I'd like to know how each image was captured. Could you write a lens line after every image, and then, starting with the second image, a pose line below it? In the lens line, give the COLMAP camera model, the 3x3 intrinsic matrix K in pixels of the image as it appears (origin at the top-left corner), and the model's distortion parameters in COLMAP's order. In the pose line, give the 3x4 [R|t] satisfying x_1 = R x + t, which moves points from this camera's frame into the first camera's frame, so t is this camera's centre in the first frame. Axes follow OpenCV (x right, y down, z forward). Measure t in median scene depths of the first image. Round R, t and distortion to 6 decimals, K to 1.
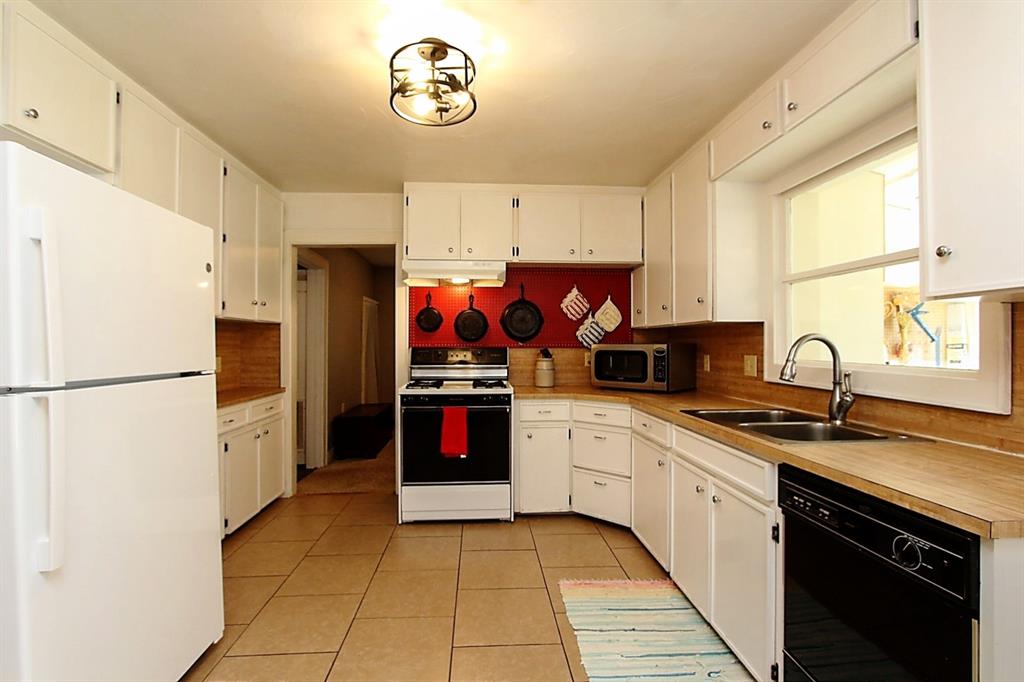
lens RADIAL K [[478.3, 0, 505.7], [0, 478.3, 340.6], [0, 0, 1]] dist [-0.023072, 0.003864]
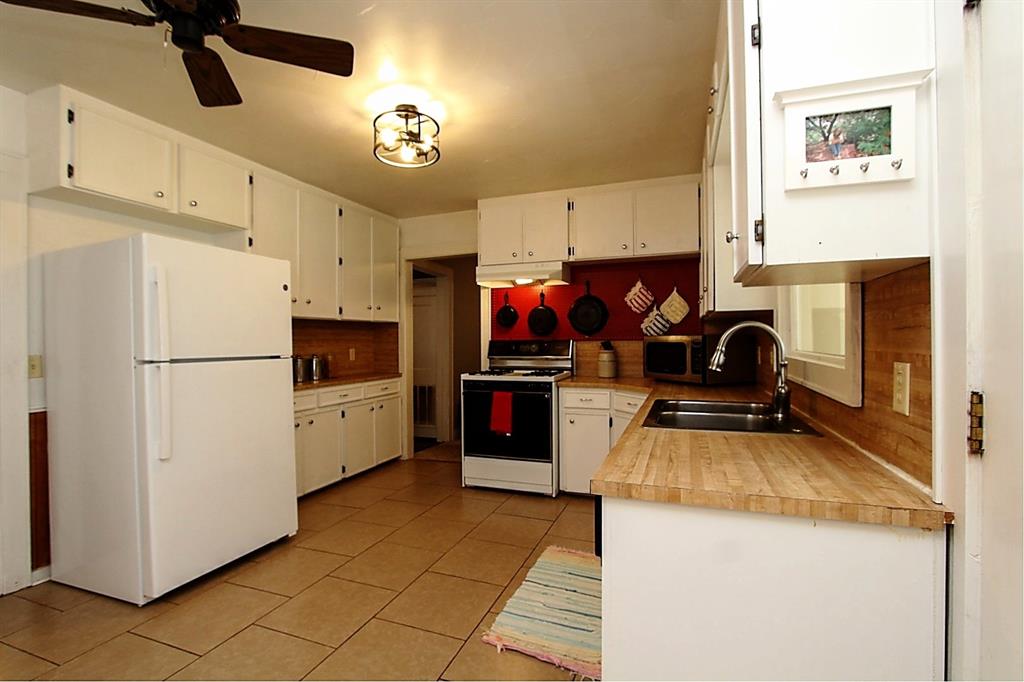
lens RADIAL K [[478.3, 0, 503.6], [0, 478.3, 341.0], [0, 0, 1]] dist [-0.023072, 0.003864]
pose [[0.907971, -0.006510, -0.418983, 0.379033], [0.010593, 0.999916, 0.007421, 0.007636], [0.418899, -0.011176, 0.907964, -0.050215]]
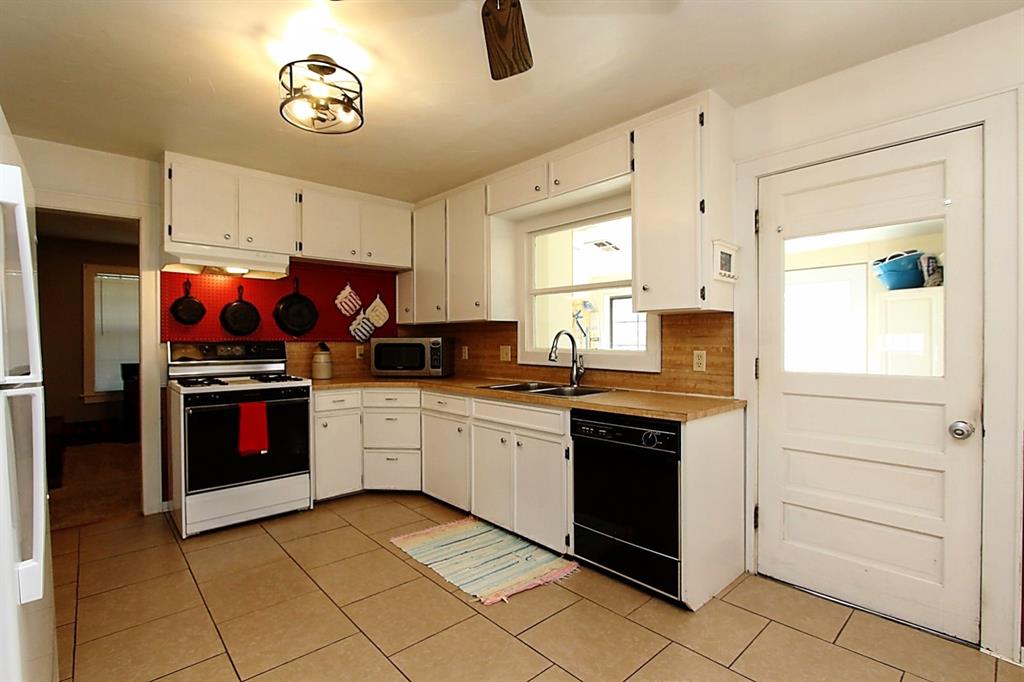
lens RADIAL K [[478.3, 0, 508.7], [0, 478.3, 340.3], [0, 0, 1]] dist [-0.023072, 0.003864]
pose [[0.778083, -0.002420, 0.628157, -0.303972], [-0.002096, 0.999977, 0.006448, 0.005743], [-0.628158, -0.006334, 0.778060, -0.068872]]
